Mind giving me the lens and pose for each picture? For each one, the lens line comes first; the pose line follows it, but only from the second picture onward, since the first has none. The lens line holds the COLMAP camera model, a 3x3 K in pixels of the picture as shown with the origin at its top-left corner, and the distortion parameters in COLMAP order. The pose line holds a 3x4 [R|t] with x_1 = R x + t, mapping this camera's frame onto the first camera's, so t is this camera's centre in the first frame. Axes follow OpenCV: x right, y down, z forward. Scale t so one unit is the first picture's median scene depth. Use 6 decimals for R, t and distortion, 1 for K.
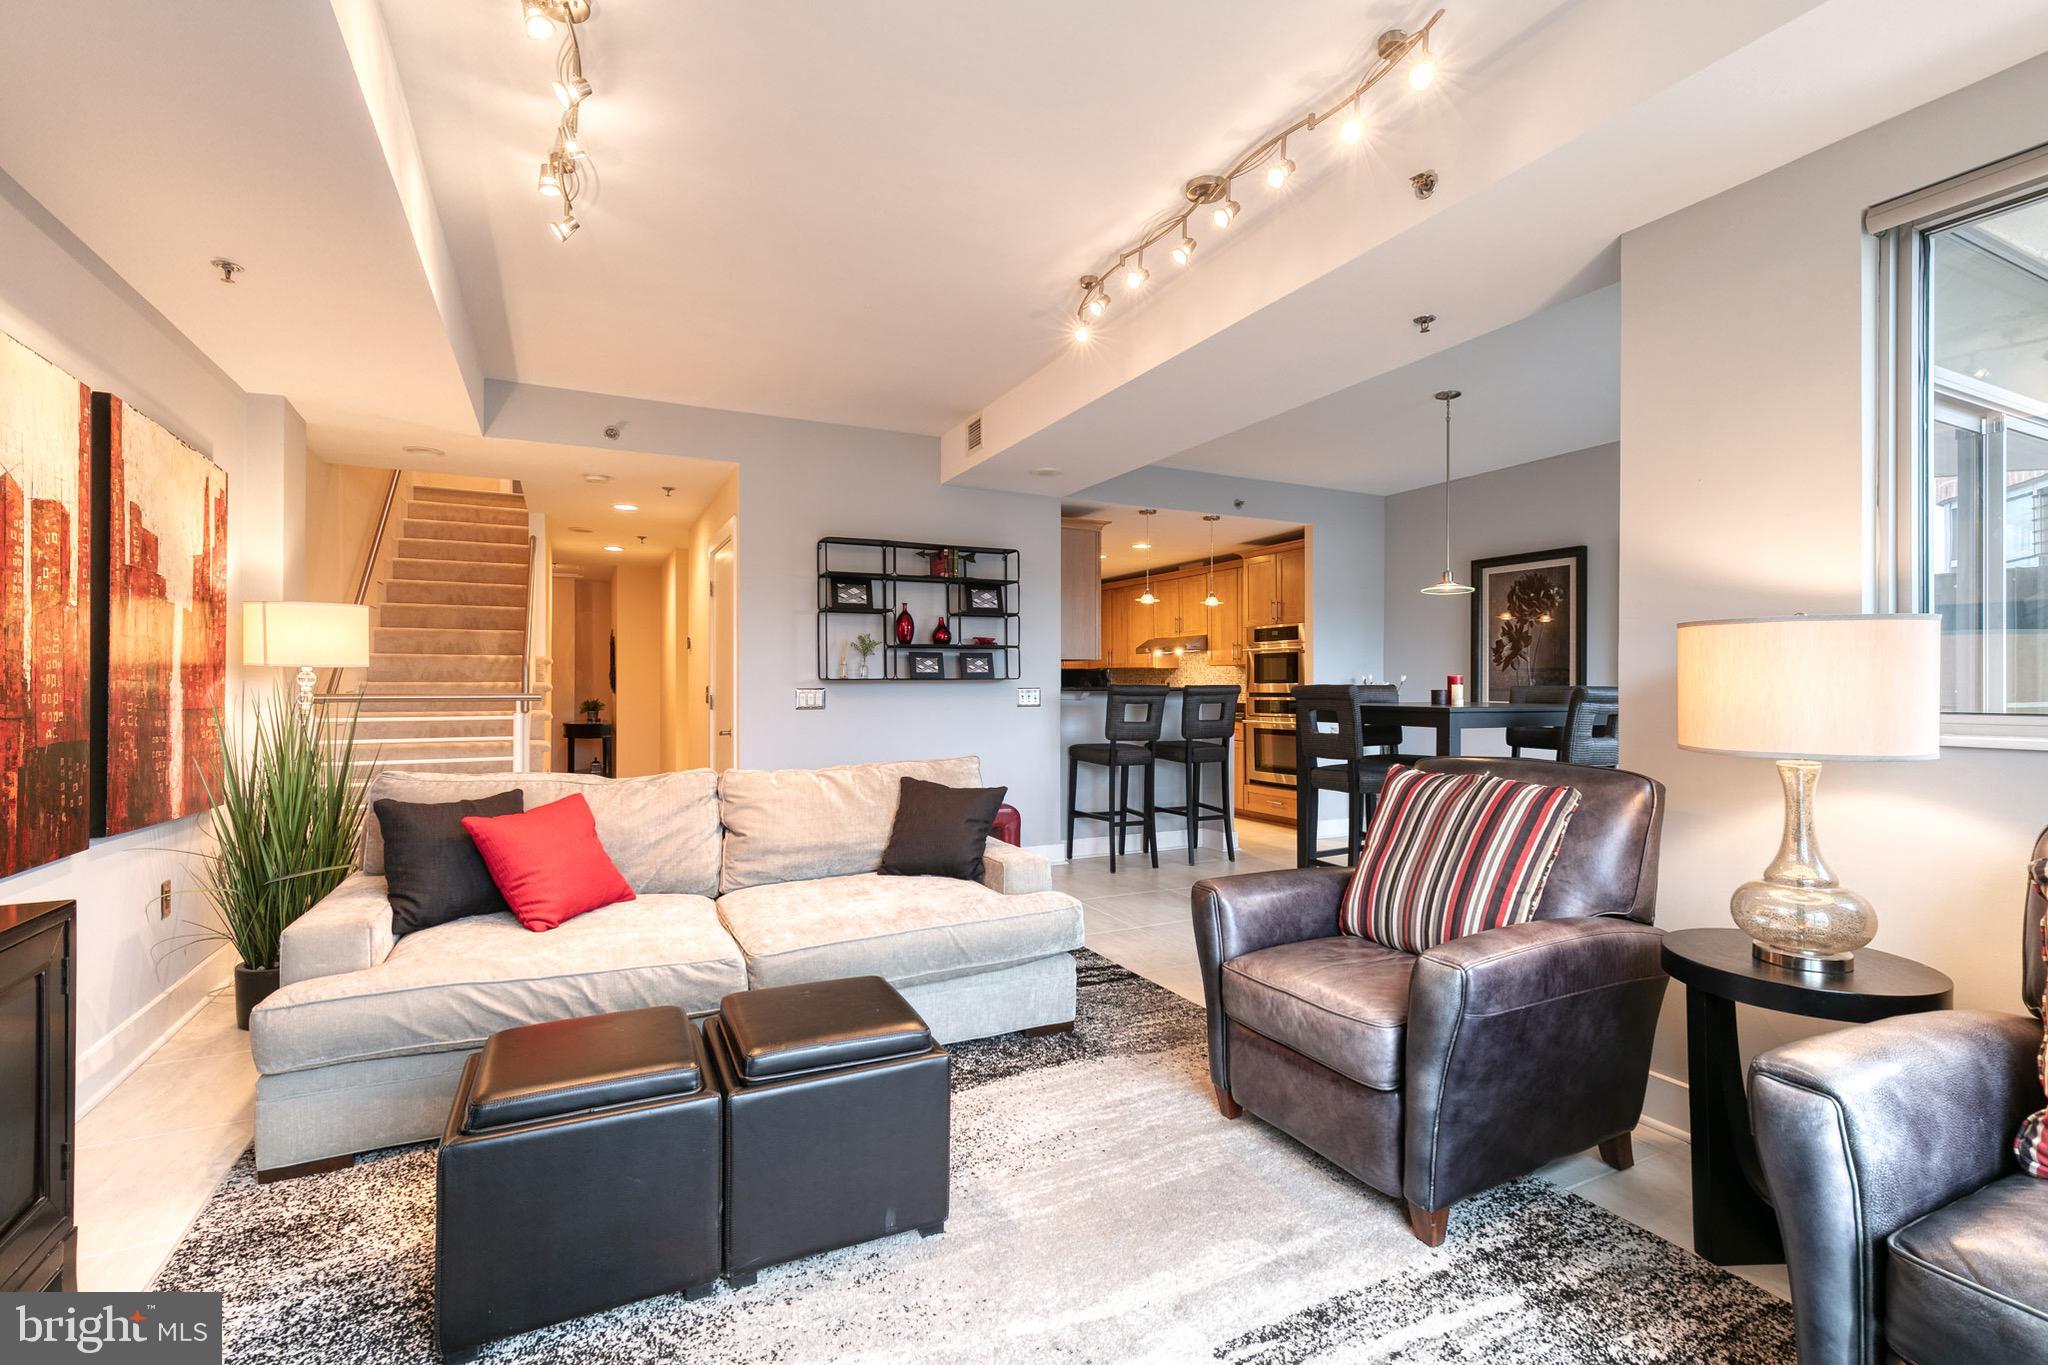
lens RADIAL K [[924.7, 0, 1043.0], [0, 924.7, 687.4], [0, 0, 1]] dist [0.010496, -0.000094]
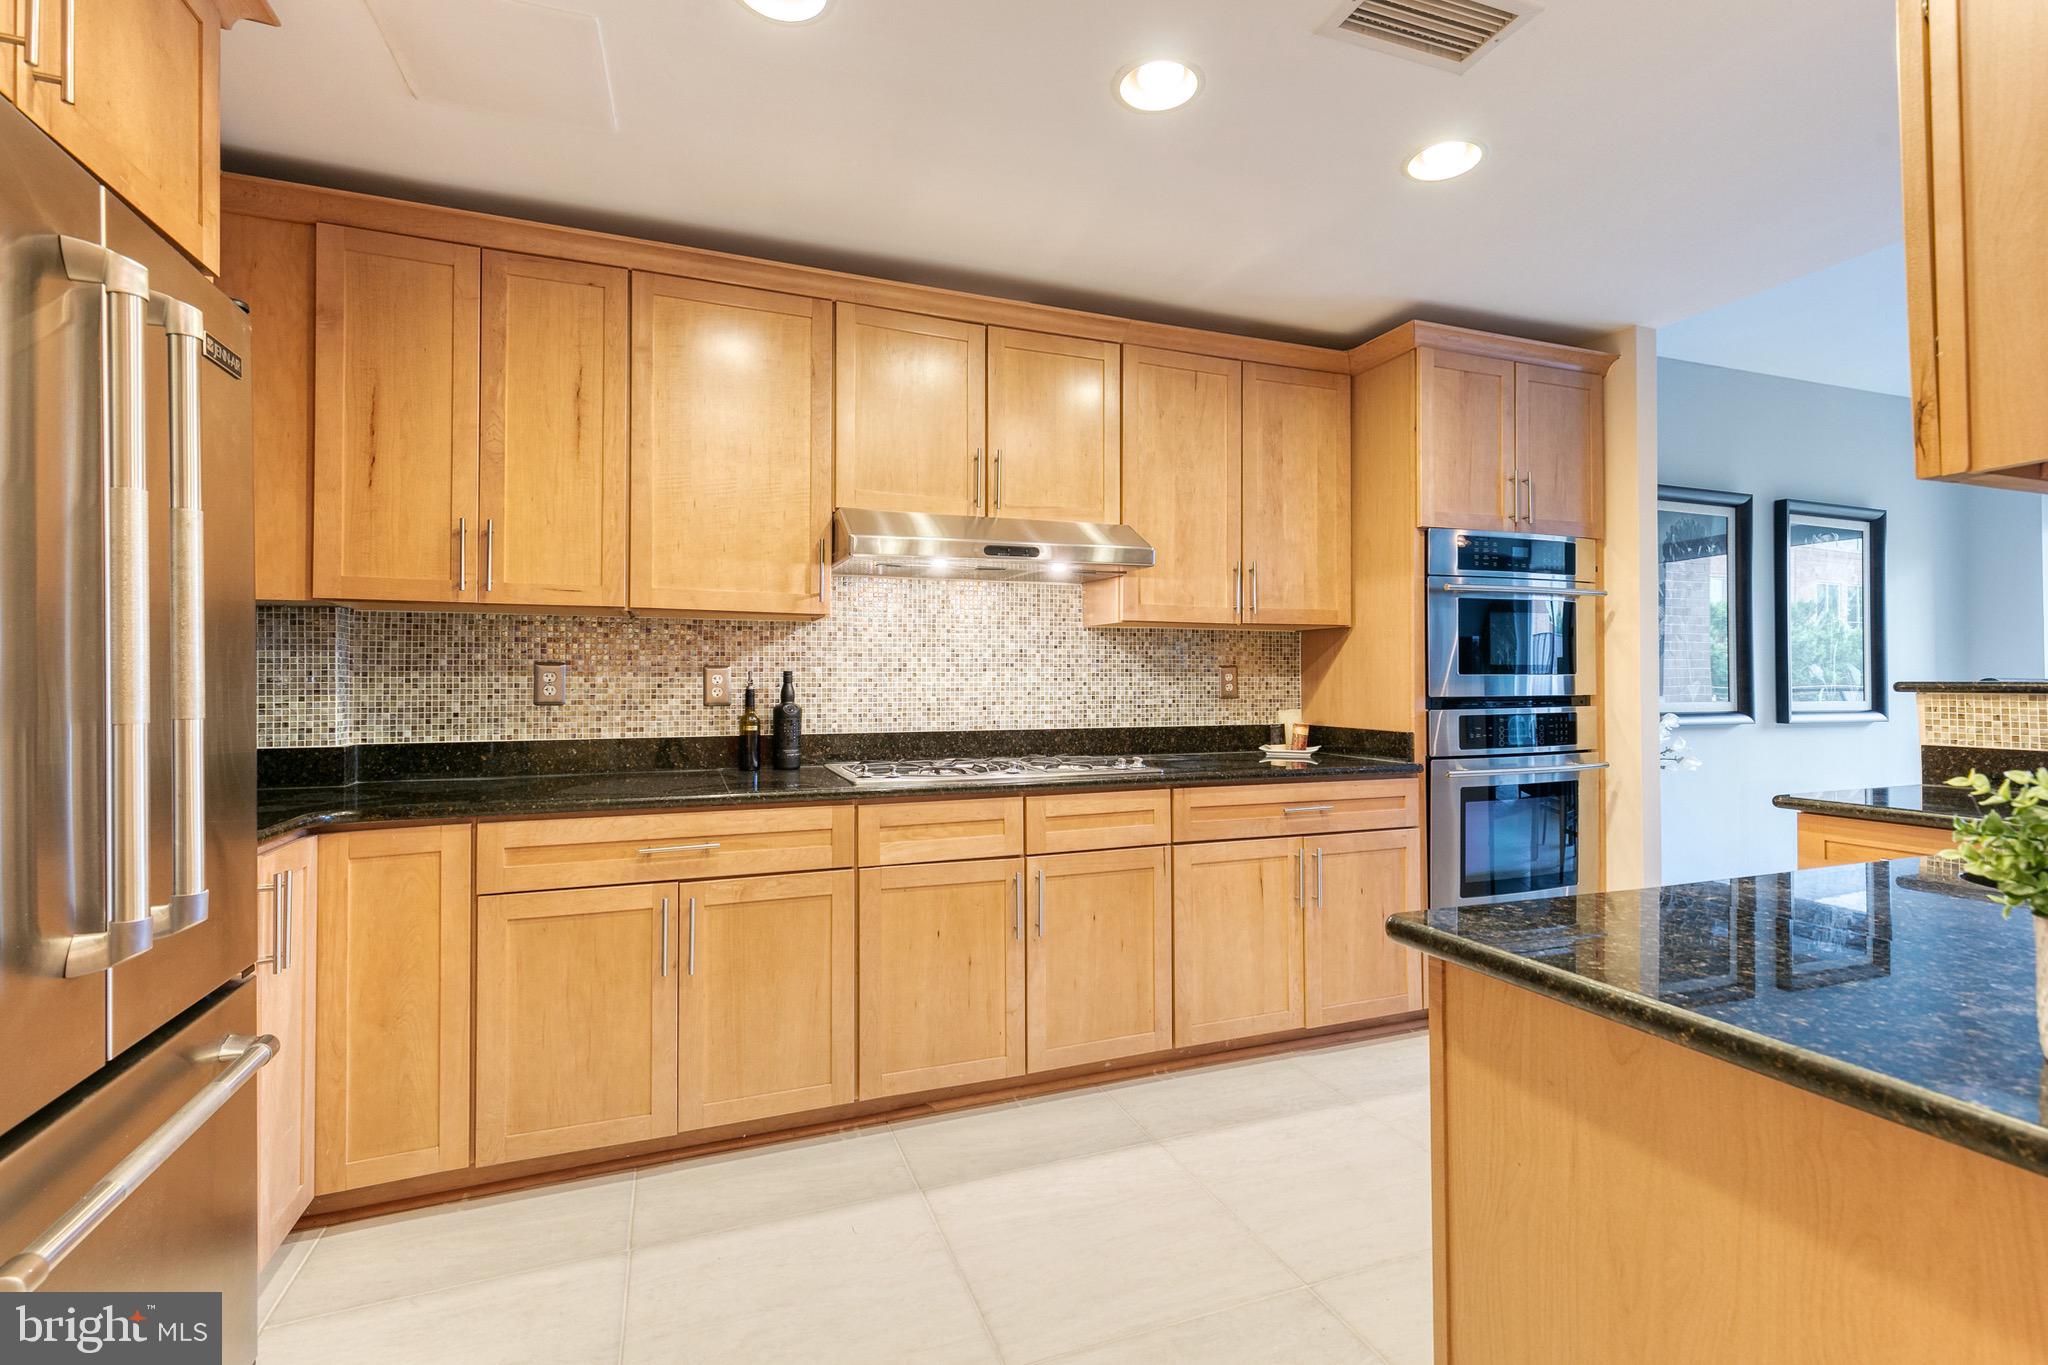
lens RADIAL K [[929.4, 0, 1042.0], [0, 929.4, 664.1], [0, 0, 1]] dist [0.011875, -0.000053]
pose [[0.097824, 0.018903, 0.995024, -0.229071], [0.005760, 0.999792, -0.019560, -0.002036], [-0.995187, 0.007645, 0.097694, 1.441069]]
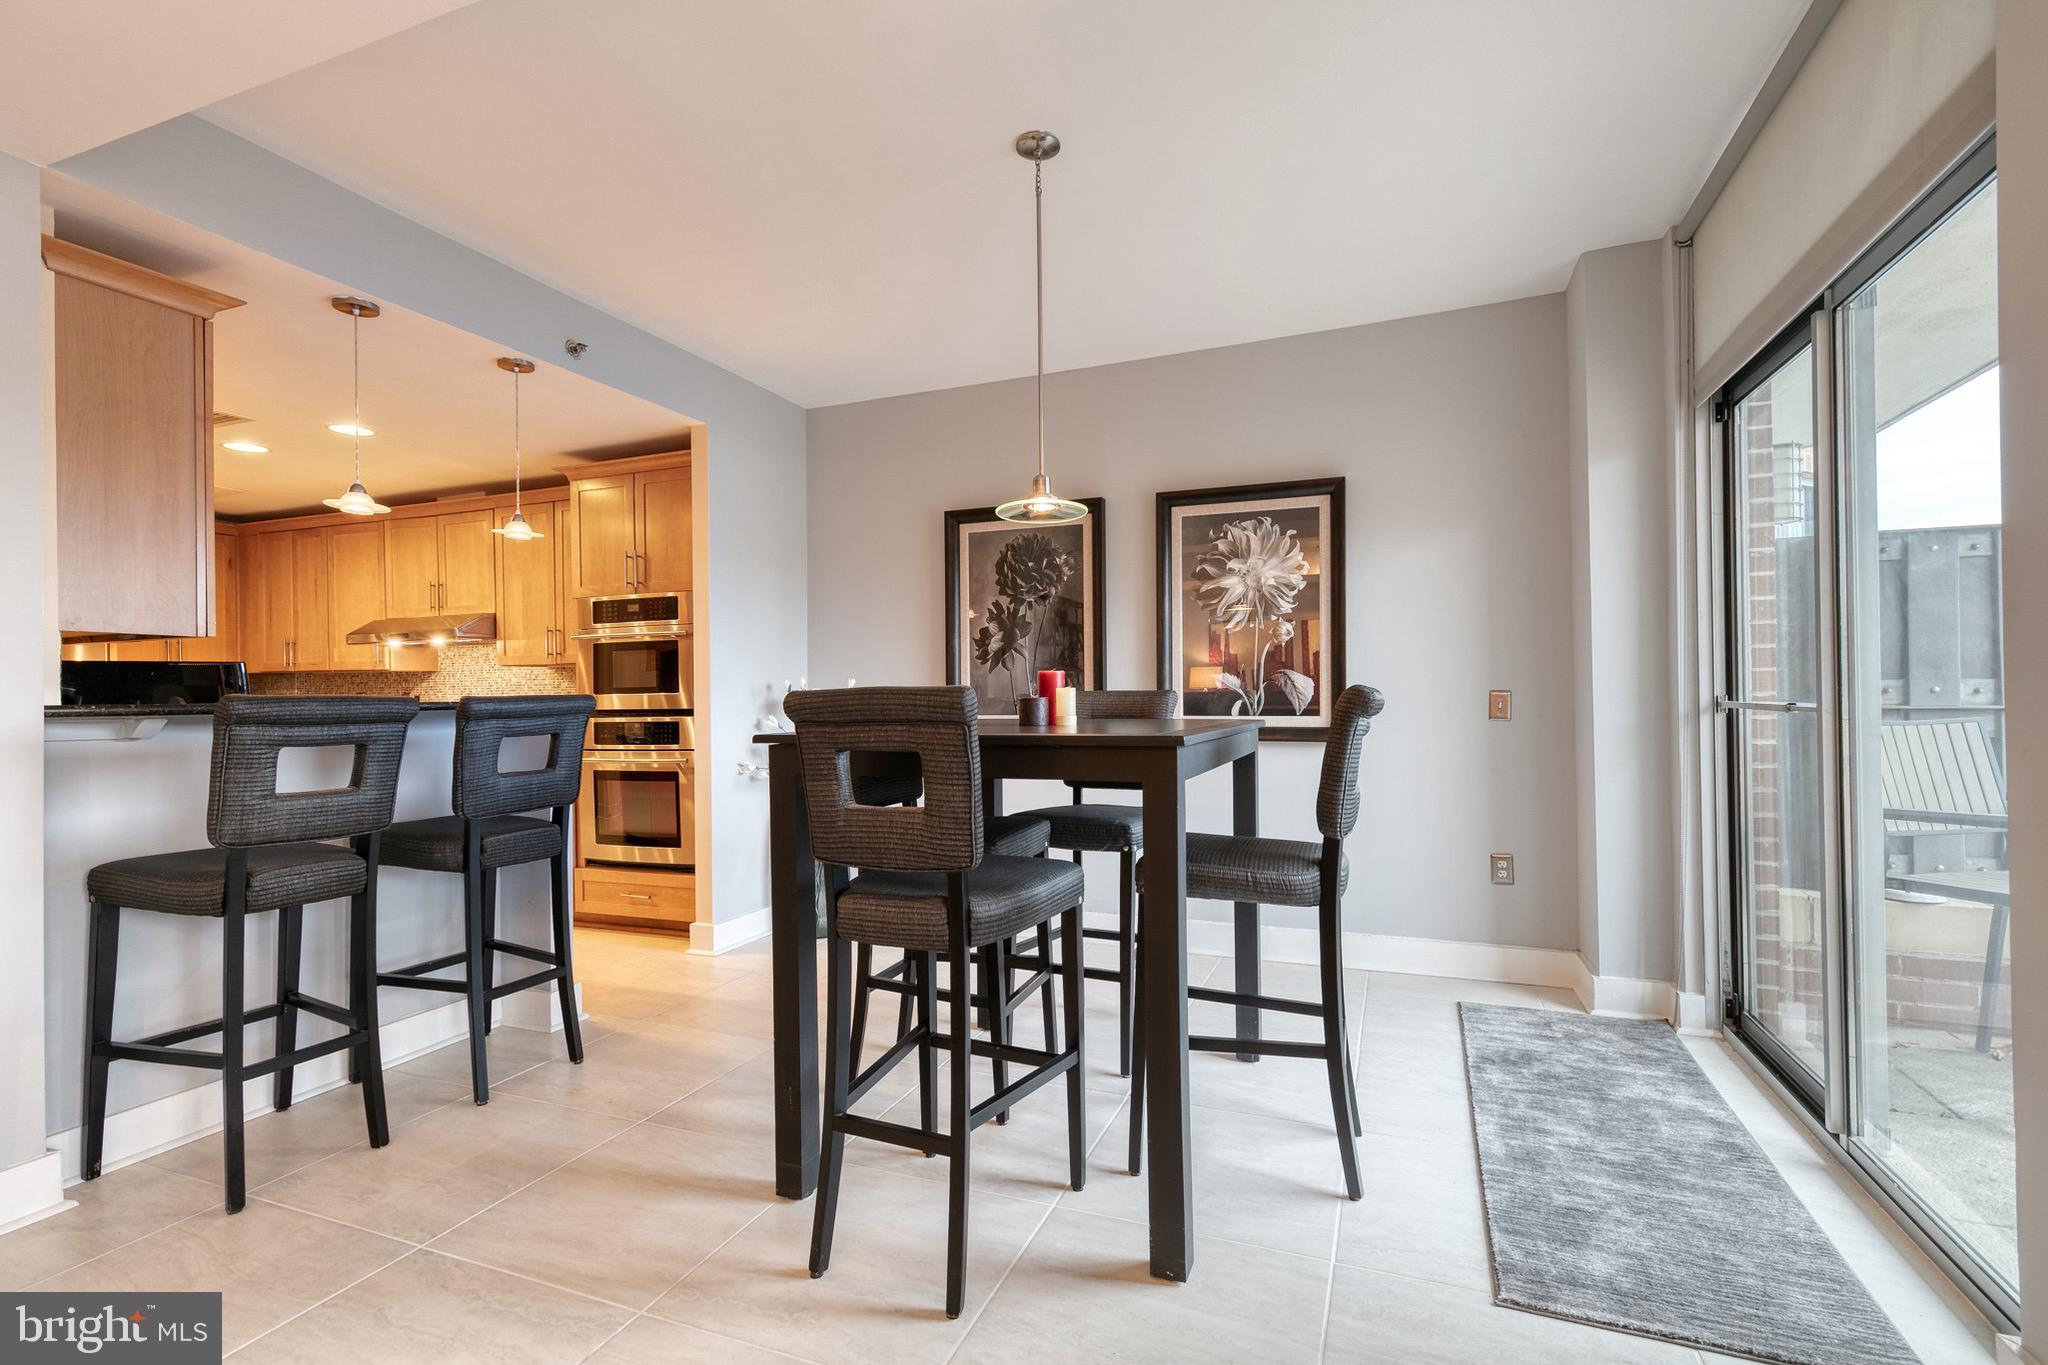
lens RADIAL K [[920.0, 0, 1045.8], [0, 920.0, 688.5], [0, 0, 1]] dist [0.008657, -0.001429]
pose [[0.744060, -0.005020, 0.668094, 0.065668], [0.013980, 0.999870, -0.008057, 0.001116], [-0.667967, 0.015335, 0.744033, 0.475933]]
